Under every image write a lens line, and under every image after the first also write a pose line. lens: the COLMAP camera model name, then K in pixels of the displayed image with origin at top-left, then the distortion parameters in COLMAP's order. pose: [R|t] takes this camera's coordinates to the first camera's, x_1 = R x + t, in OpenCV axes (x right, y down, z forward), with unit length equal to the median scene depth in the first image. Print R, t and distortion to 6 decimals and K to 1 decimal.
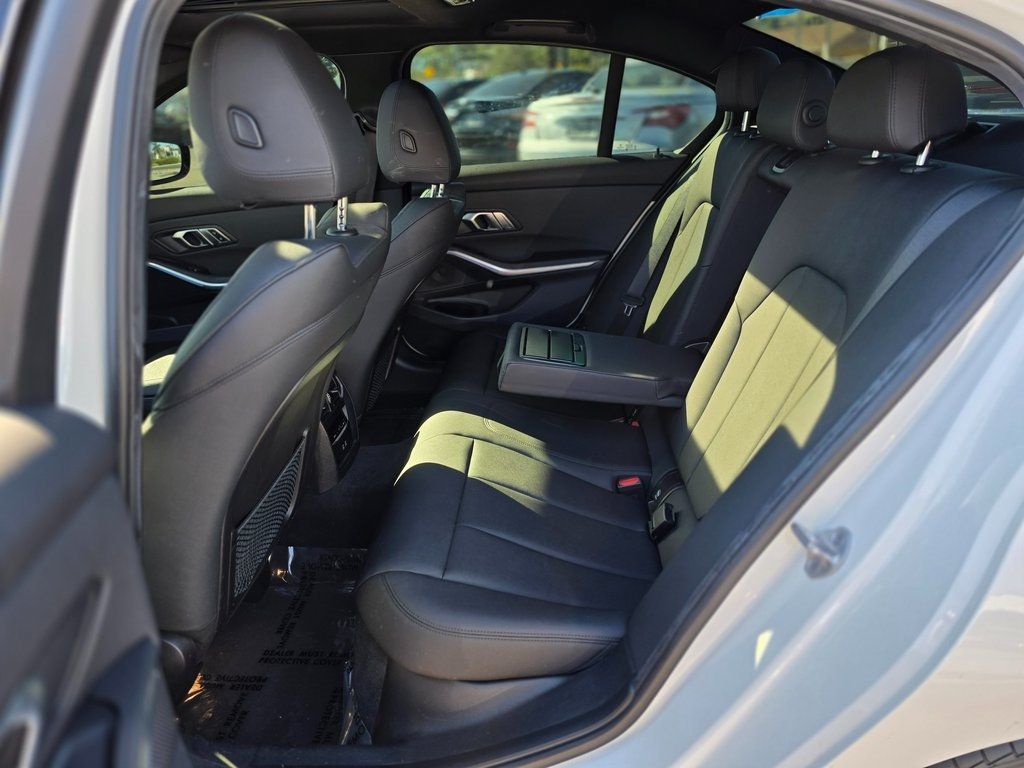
lens RADIAL K [[692.5, 0, 512.0], [0, 692.5, 384.0], [0, 0, 1]] dist [0.102552, -0.123568]
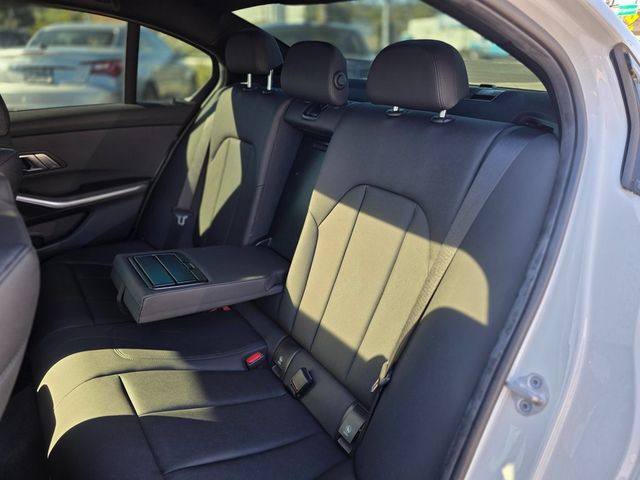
lens RADIAL K [[432.8, 0, 320.0], [0, 432.8, 240.0], [0, 0, 1]] dist [0.102552, -0.123568]
pose [[0.773335, -0.204968, 0.599951, -0.177239], [0.200025, 0.976847, 0.075900, -0.109711], [-0.601617, 0.061309, 0.796428, 0.259316]]
